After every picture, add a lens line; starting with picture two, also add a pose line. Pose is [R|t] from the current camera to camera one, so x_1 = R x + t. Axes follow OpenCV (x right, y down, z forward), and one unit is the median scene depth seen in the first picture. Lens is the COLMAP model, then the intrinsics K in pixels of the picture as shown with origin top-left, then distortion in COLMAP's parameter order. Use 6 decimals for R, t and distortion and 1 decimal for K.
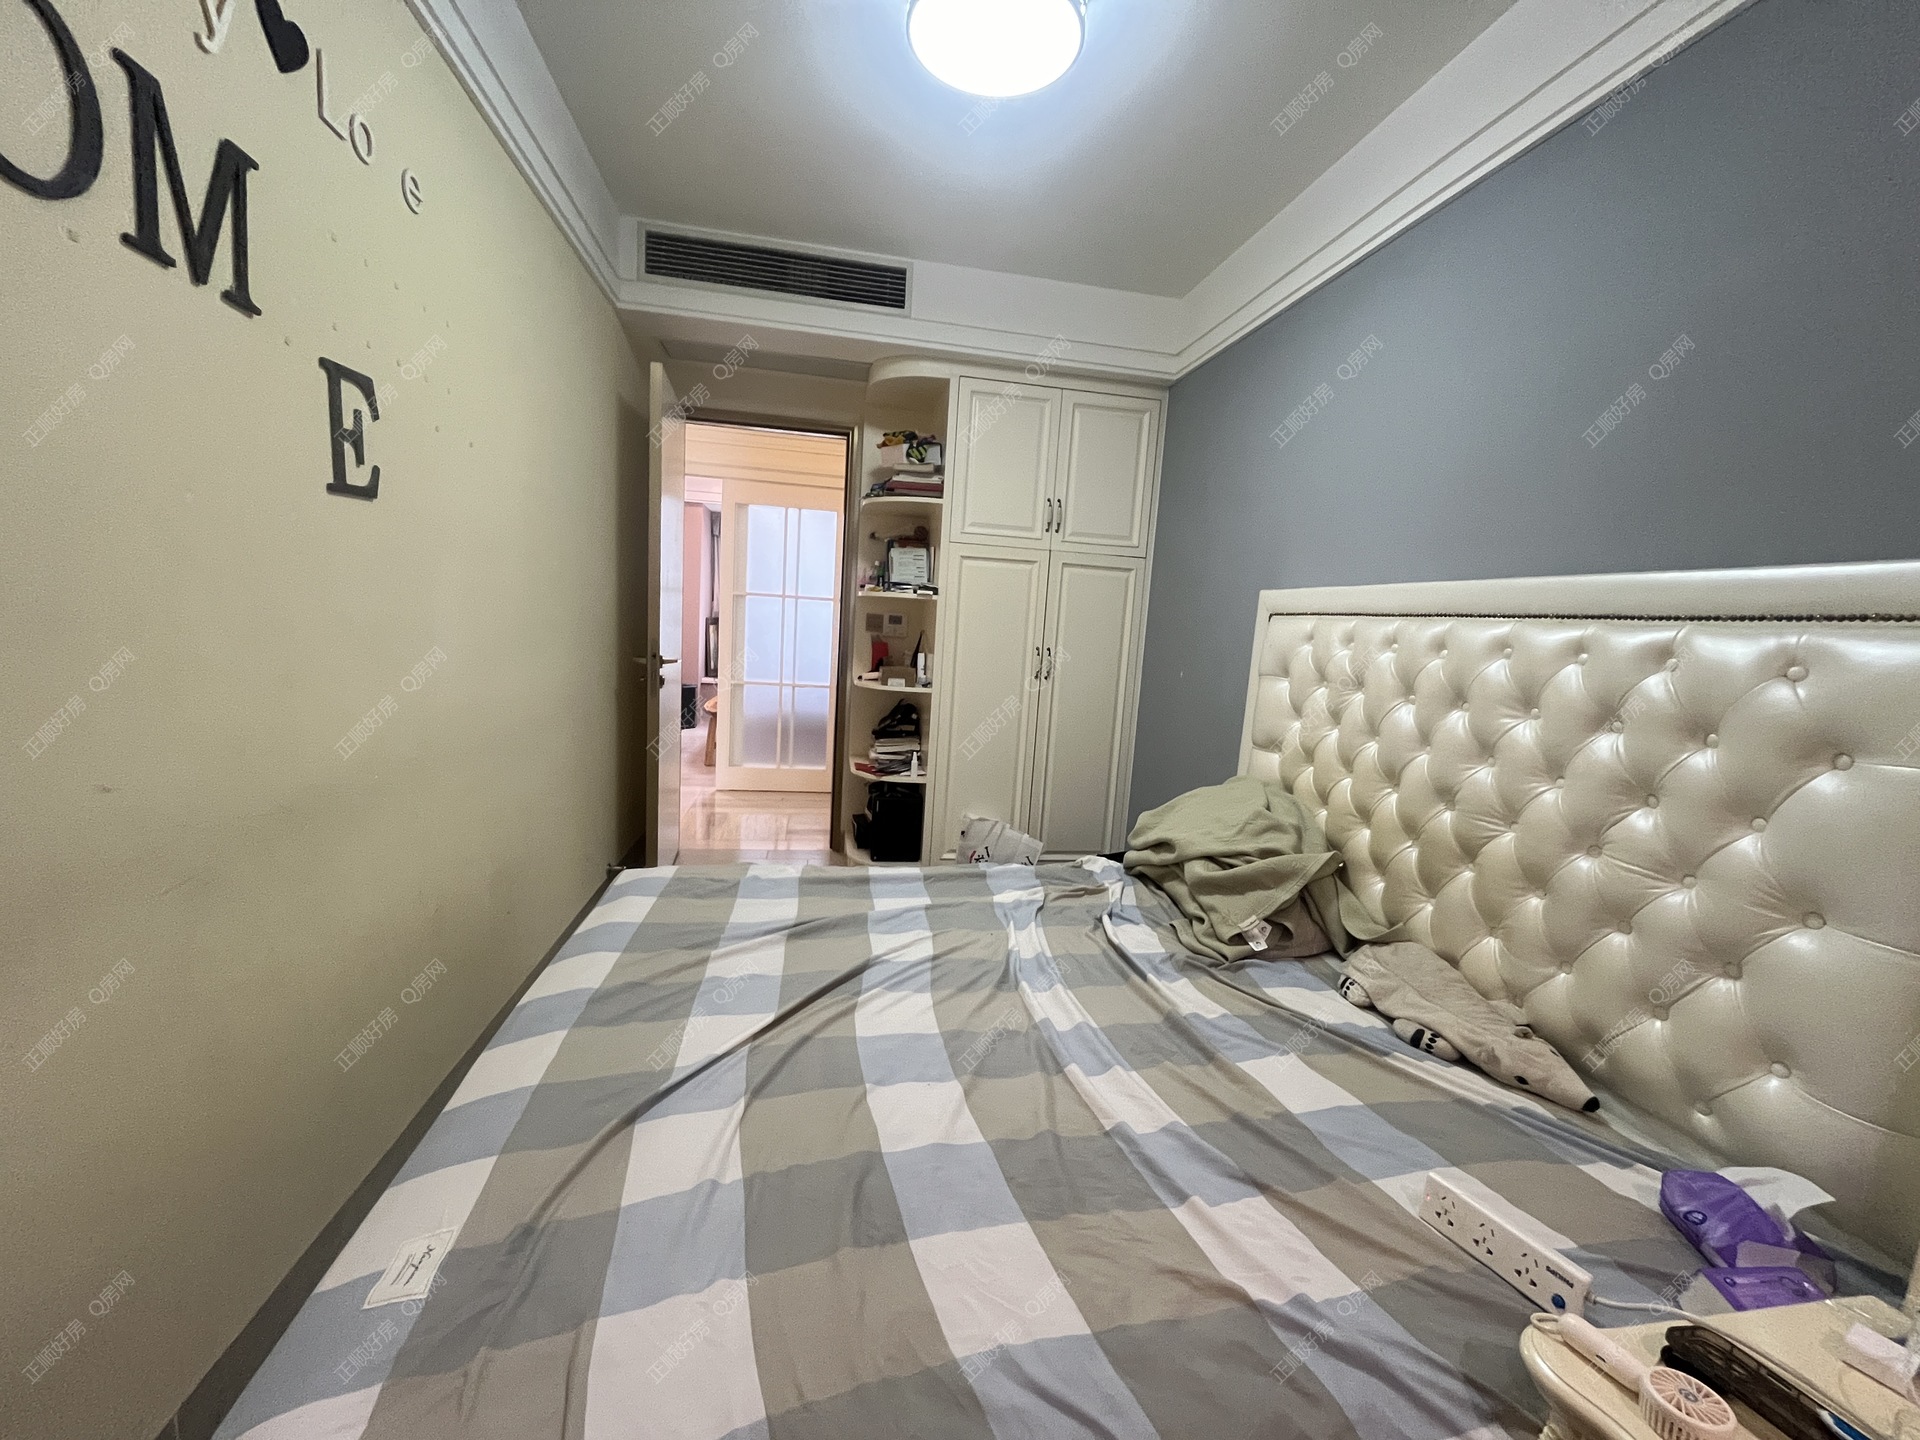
lens RADIAL K [[768.3, 0, 960.3], [0, 768.3, 729.1], [0, 0, 1]] dist [-0.000106, -0.000007]
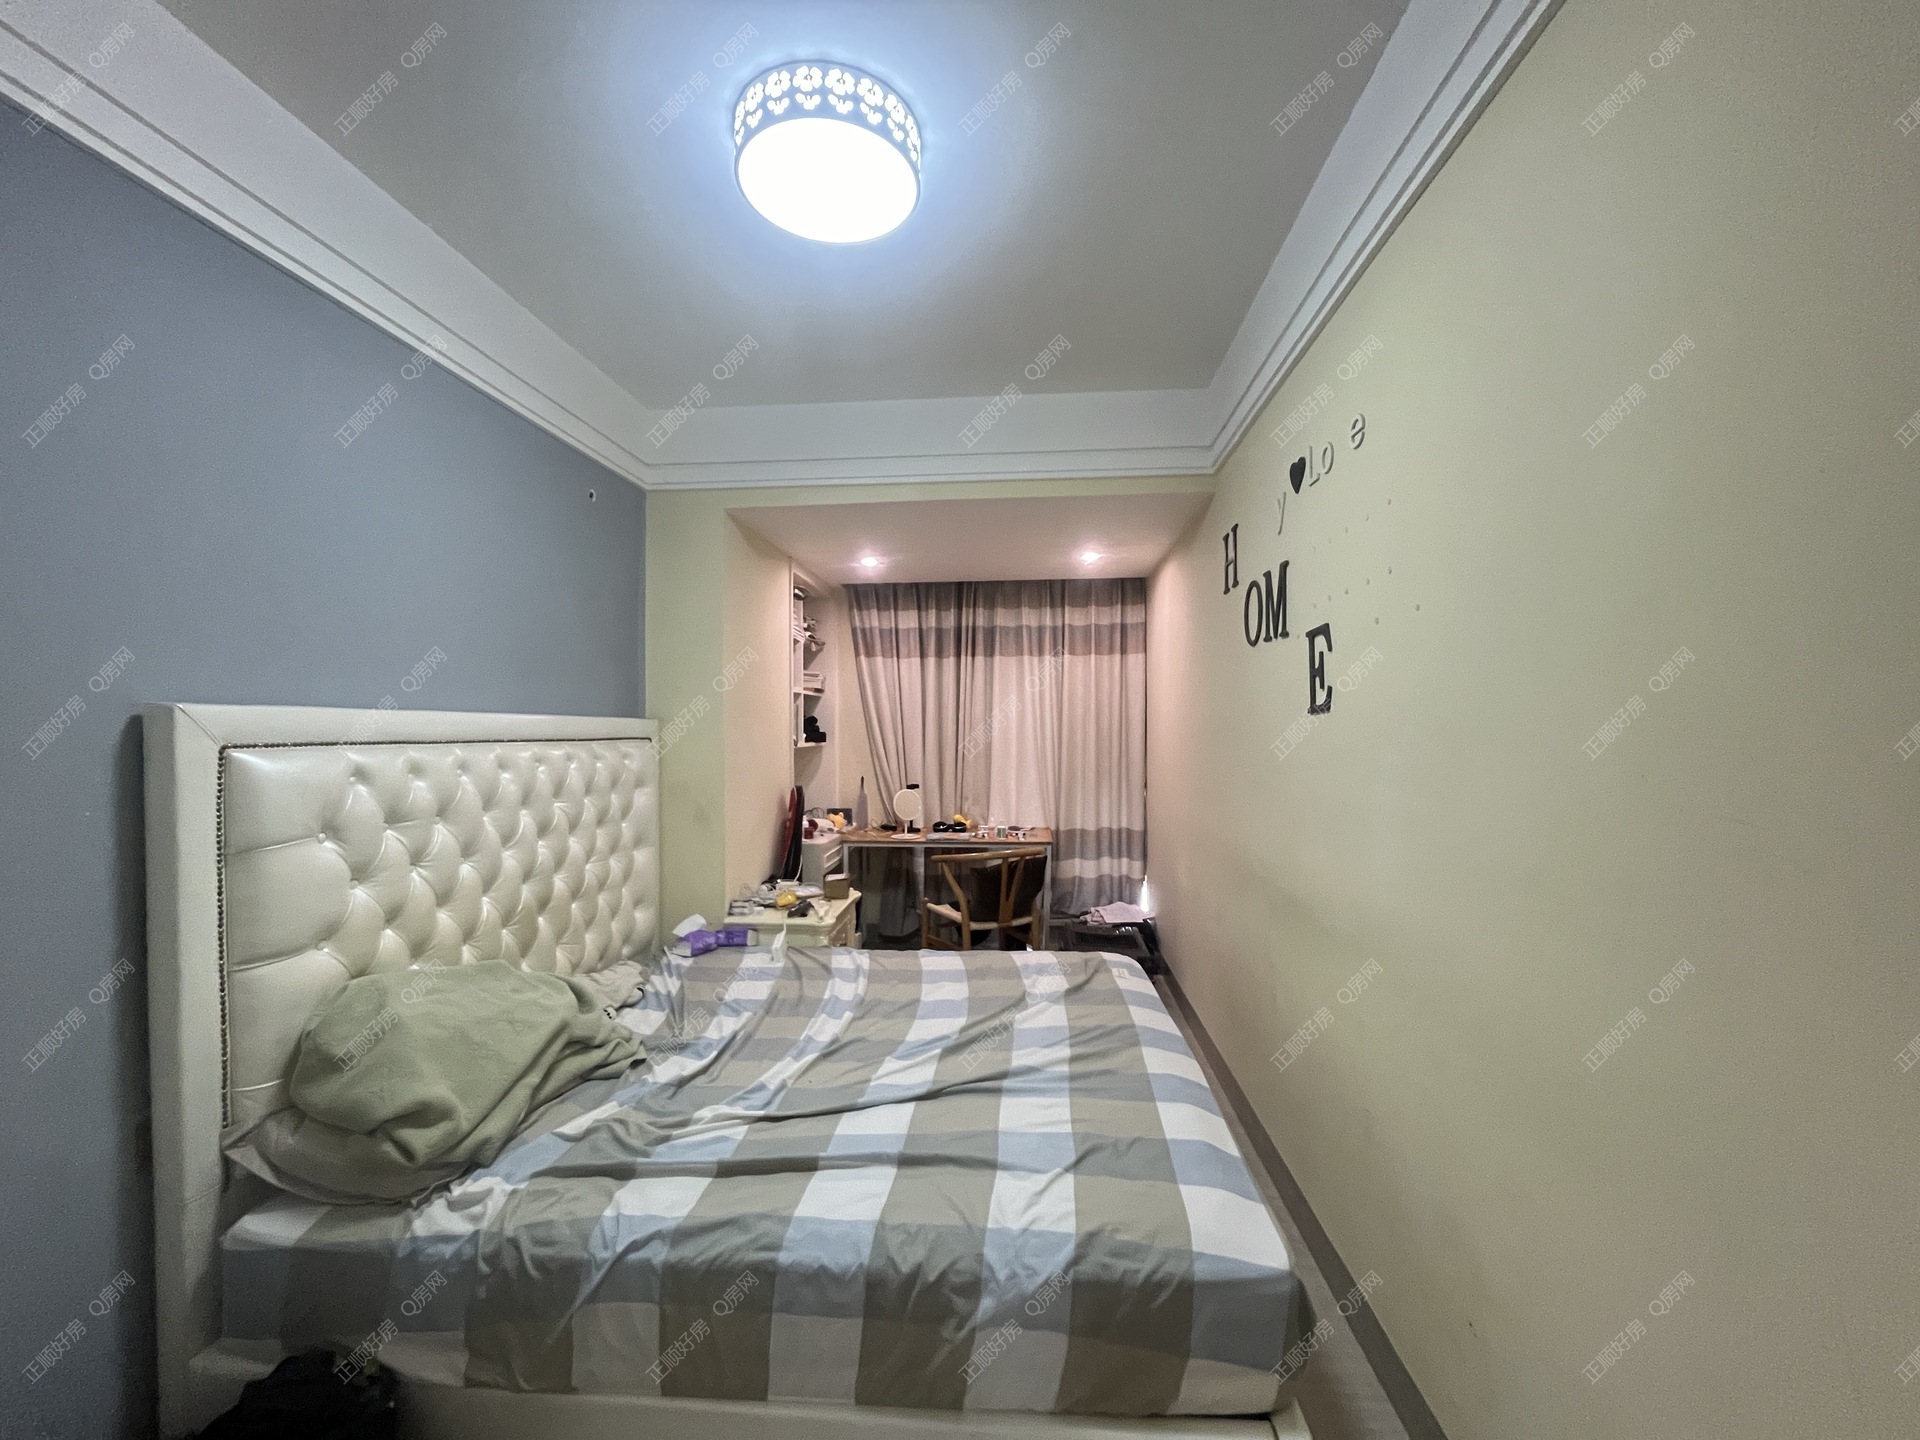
lens RADIAL K [[768.3, 0, 960.3], [0, 768.3, 729.1], [0, 0, 1]] dist [-0.000106, -0.000007]
pose [[-0.963437, -0.060970, 0.260907, -0.504889], [-0.021110, 0.988011, 0.152931, -0.456998], [-0.267104, 0.141831, -0.953173, 2.428065]]
